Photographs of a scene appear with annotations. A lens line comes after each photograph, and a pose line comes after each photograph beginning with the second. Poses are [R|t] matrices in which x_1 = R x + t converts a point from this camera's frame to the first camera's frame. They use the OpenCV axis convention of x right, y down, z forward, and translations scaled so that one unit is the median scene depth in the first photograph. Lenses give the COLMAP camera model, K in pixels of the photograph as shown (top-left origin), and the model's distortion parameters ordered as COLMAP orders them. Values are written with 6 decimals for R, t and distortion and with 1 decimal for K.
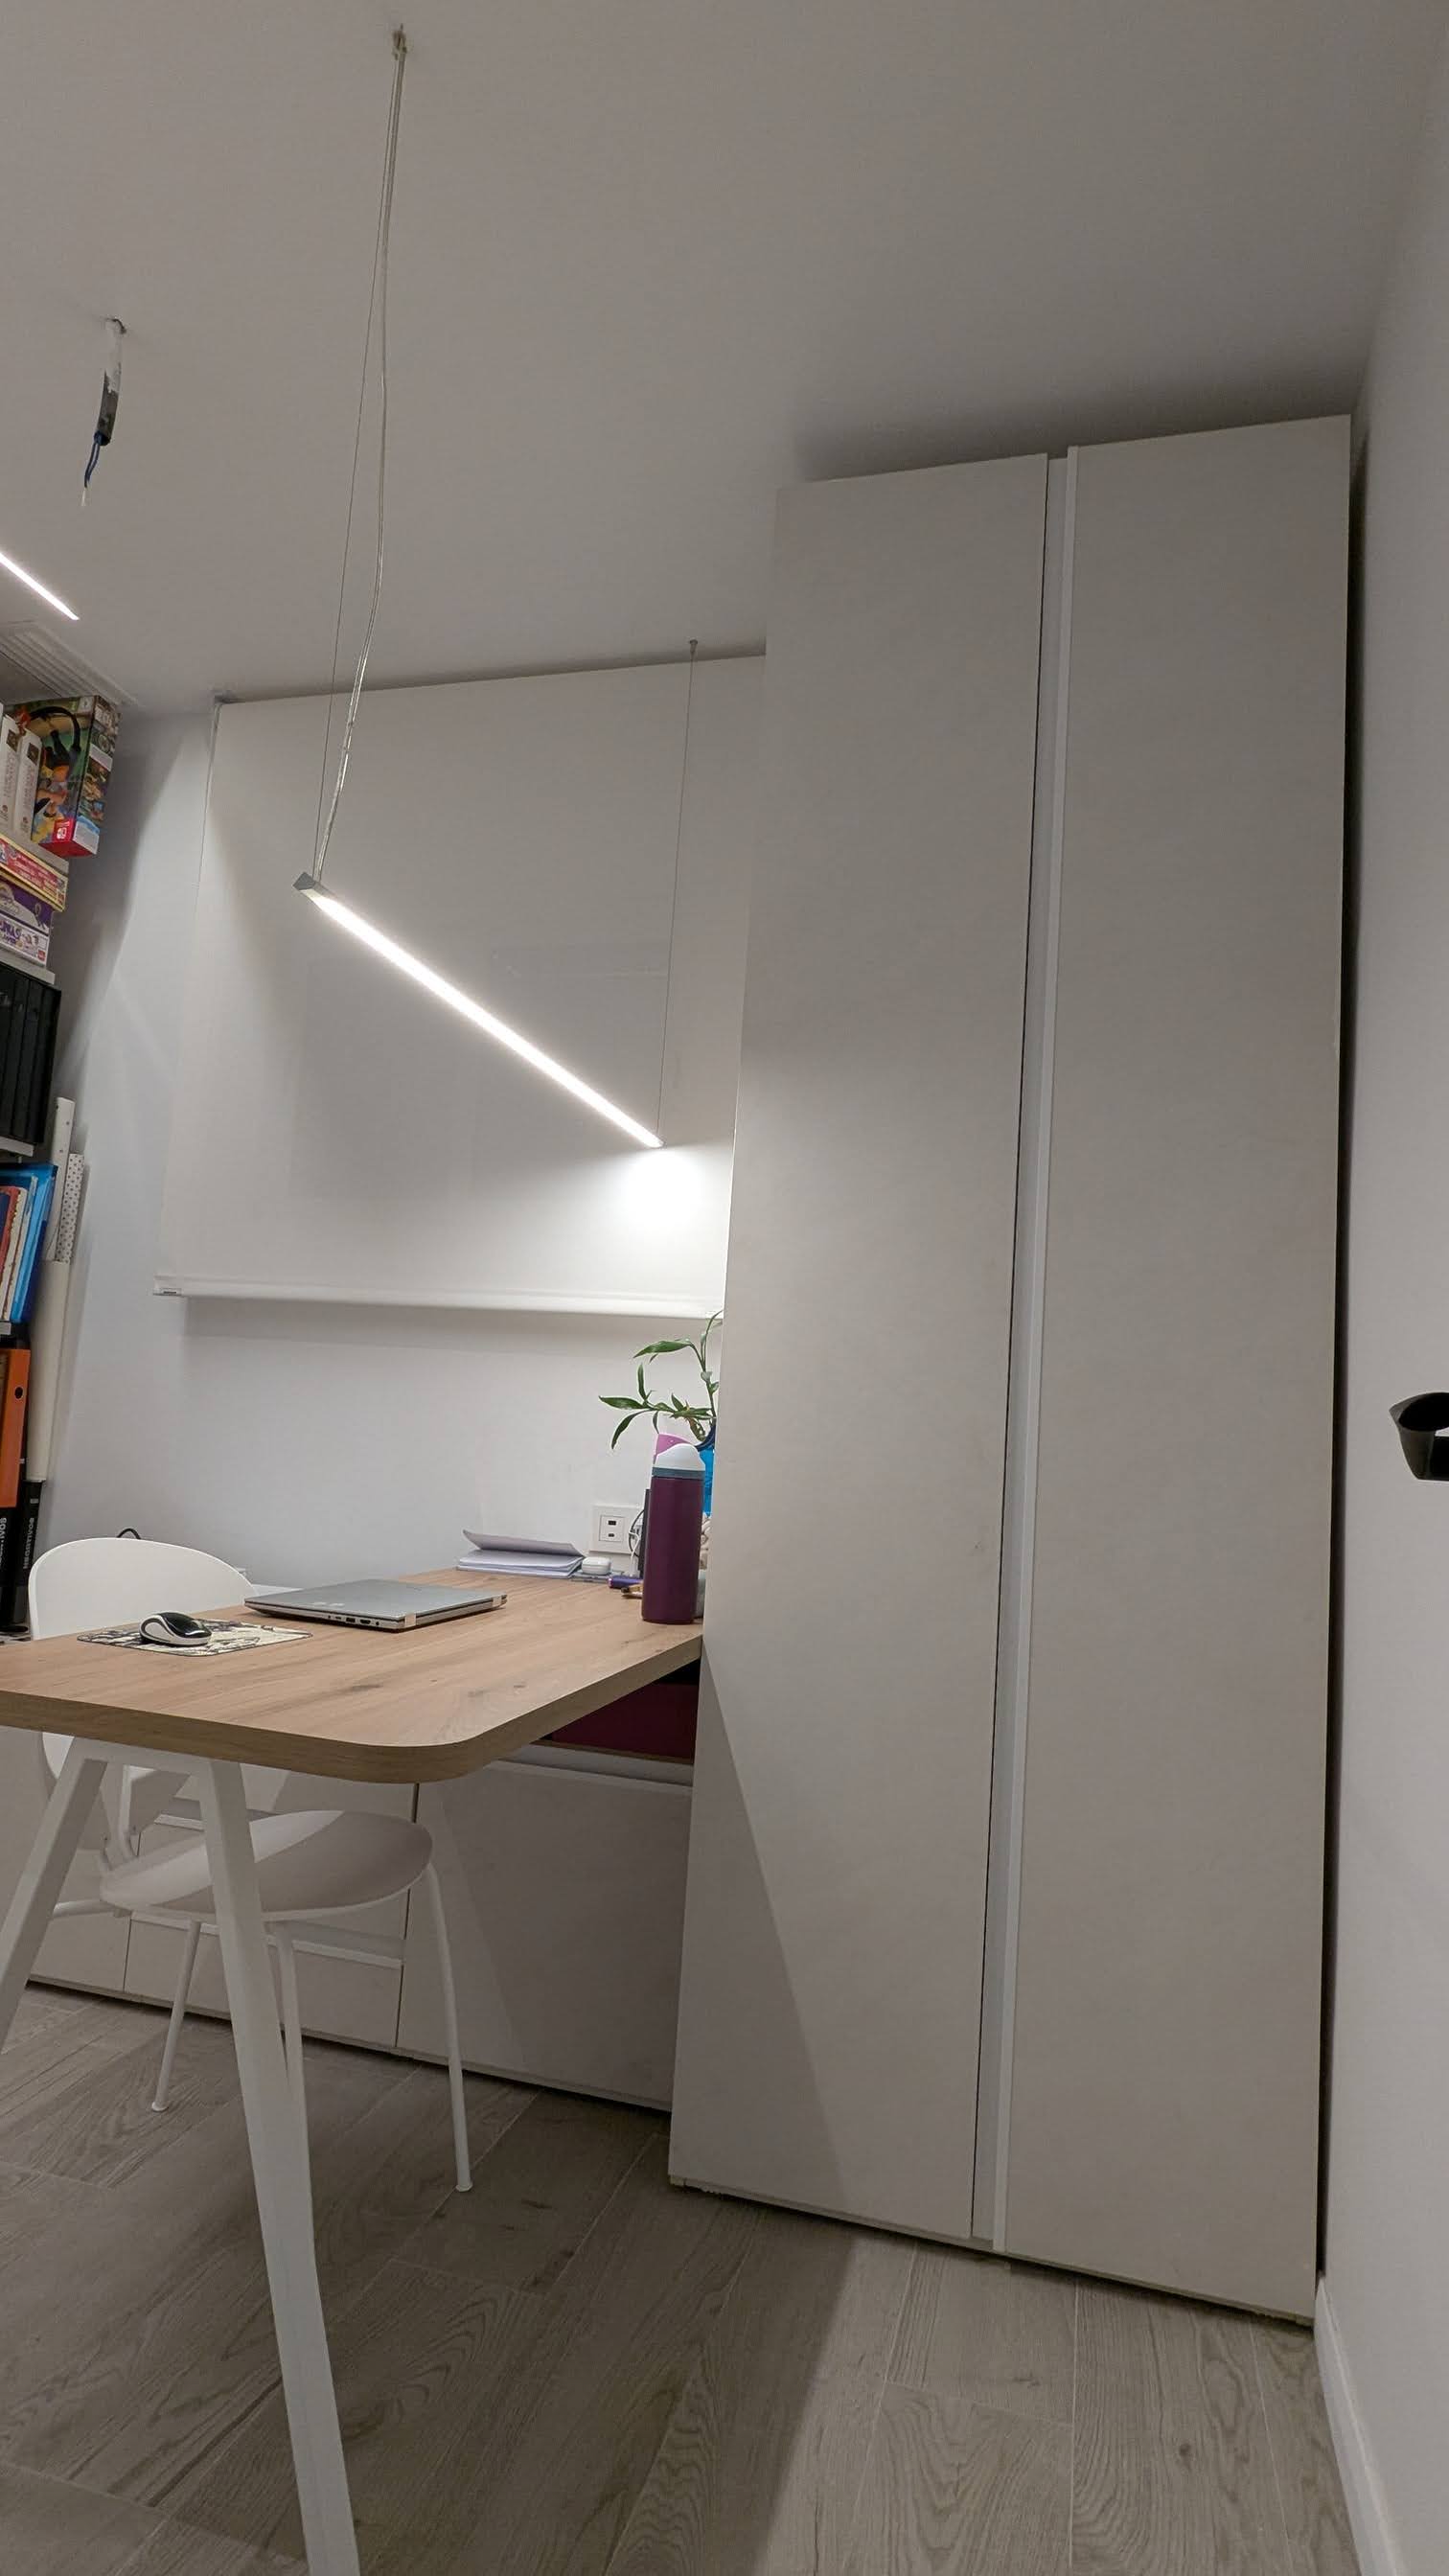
lens RADIAL K [[1374.6, 0, 726.0], [0, 1374.6, 1293.6], [0, 0, 1]] dist [-0.013861, 0.012521]
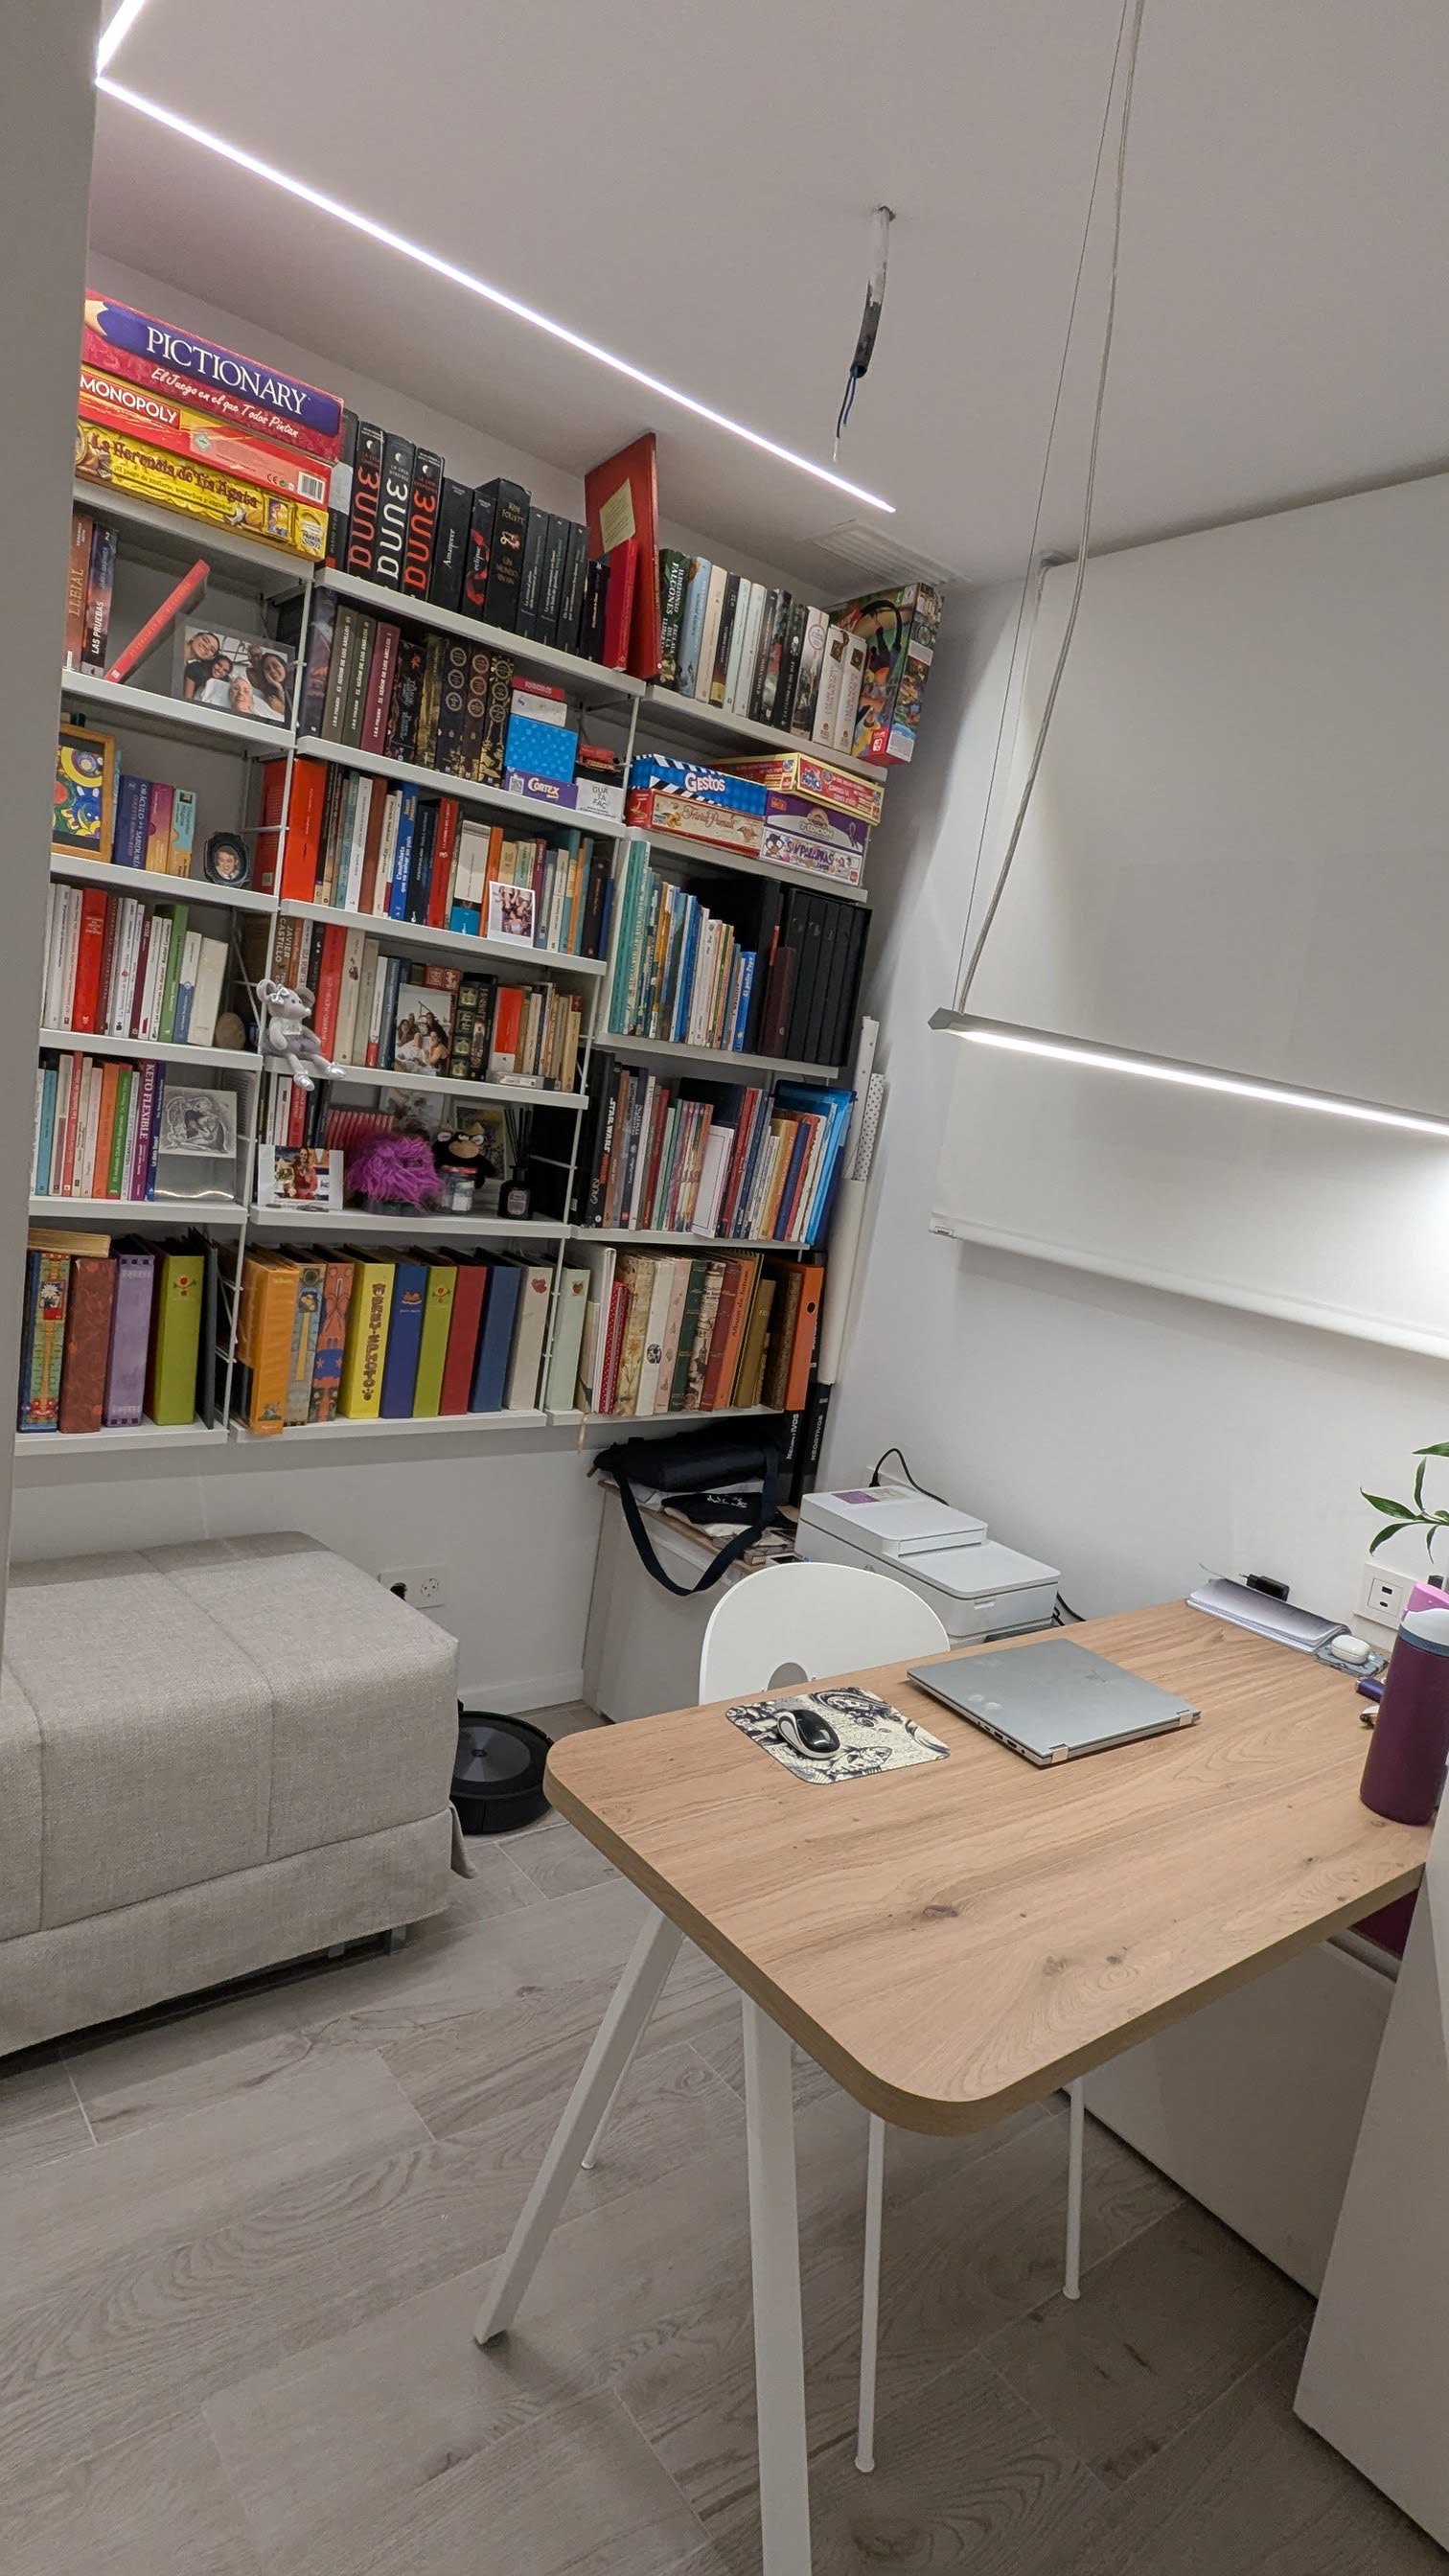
lens RADIAL K [[1371.1, 0, 723.6], [0, 1371.1, 1295.0], [0, 0, 1]] dist [0.000298, 0.001453]
pose [[0.801252, 0.146075, -0.580222, 0.046423], [-0.033232, 0.979108, 0.200606, -0.145880], [0.597403, -0.141455, 0.789367, 0.115546]]
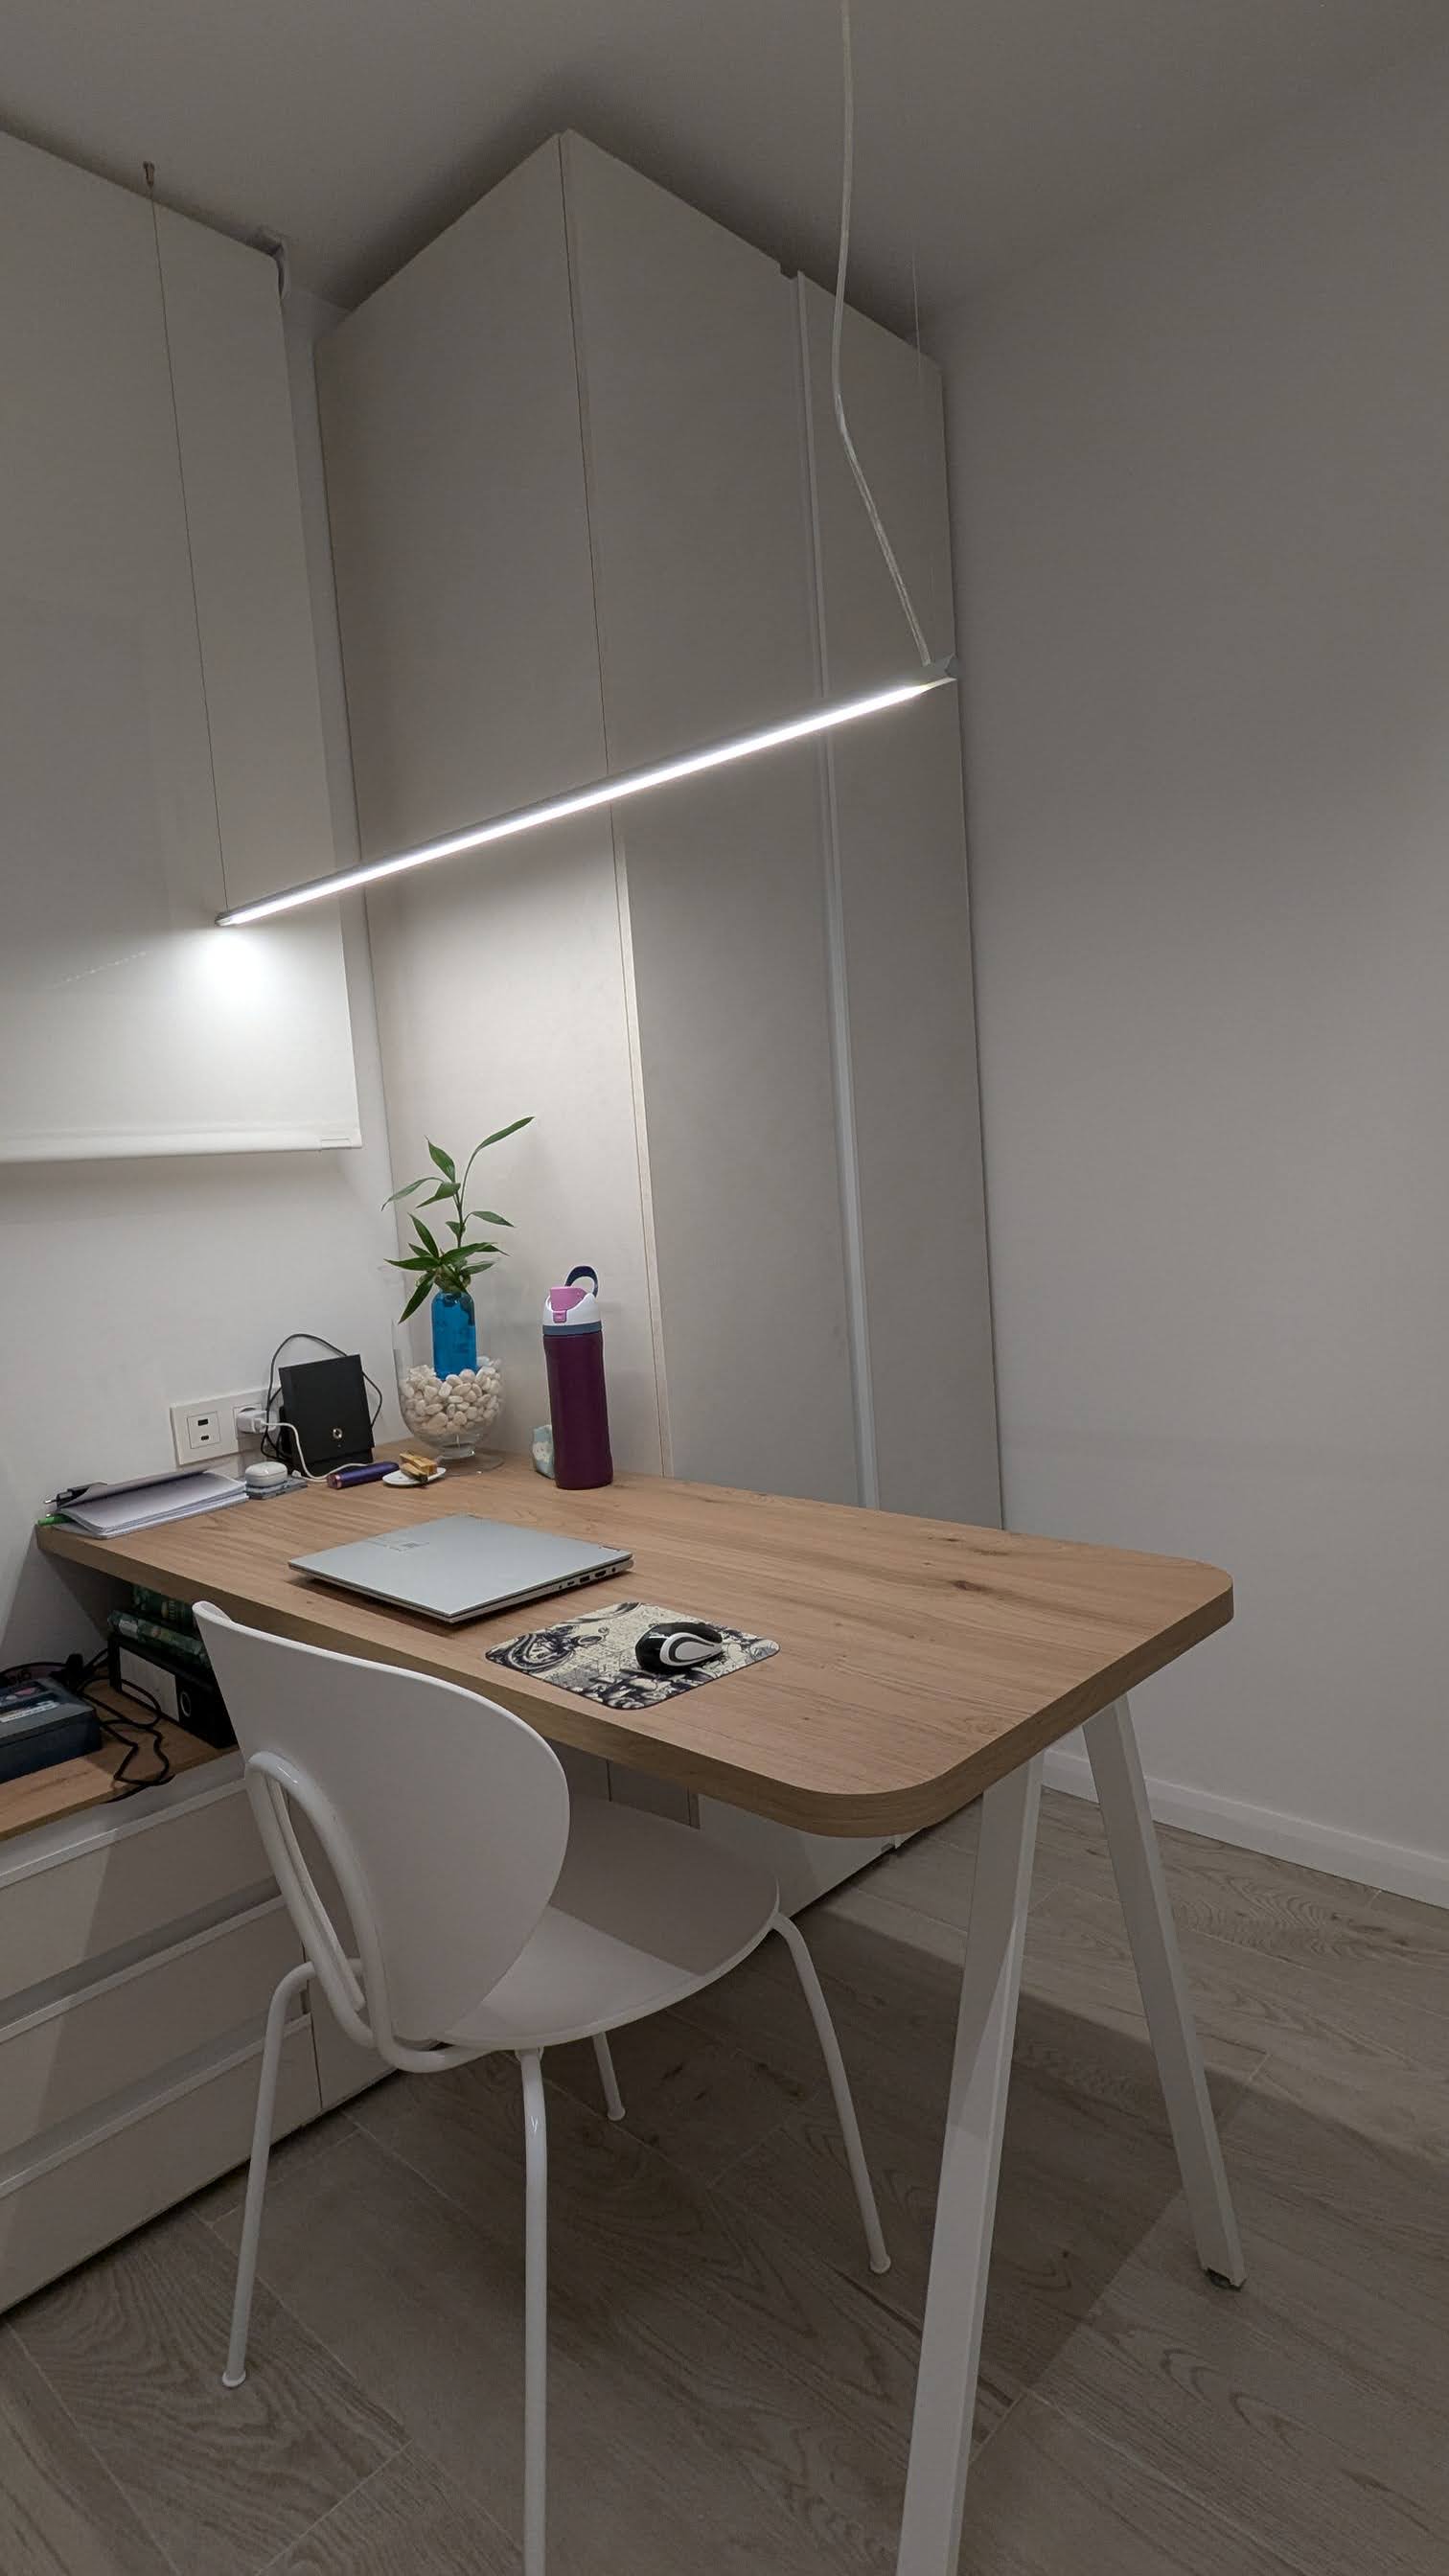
lens RADIAL K [[1374.6, 0, 726.0], [0, 1374.6, 1293.6], [0, 0, 1]] dist [-0.013861, 0.012521]
pose [[0.462030, -0.183963, 0.867575, -0.546364], [0.011688, 0.979428, 0.201457, -0.051416], [-0.886787, -0.082939, 0.454675, 0.352344]]
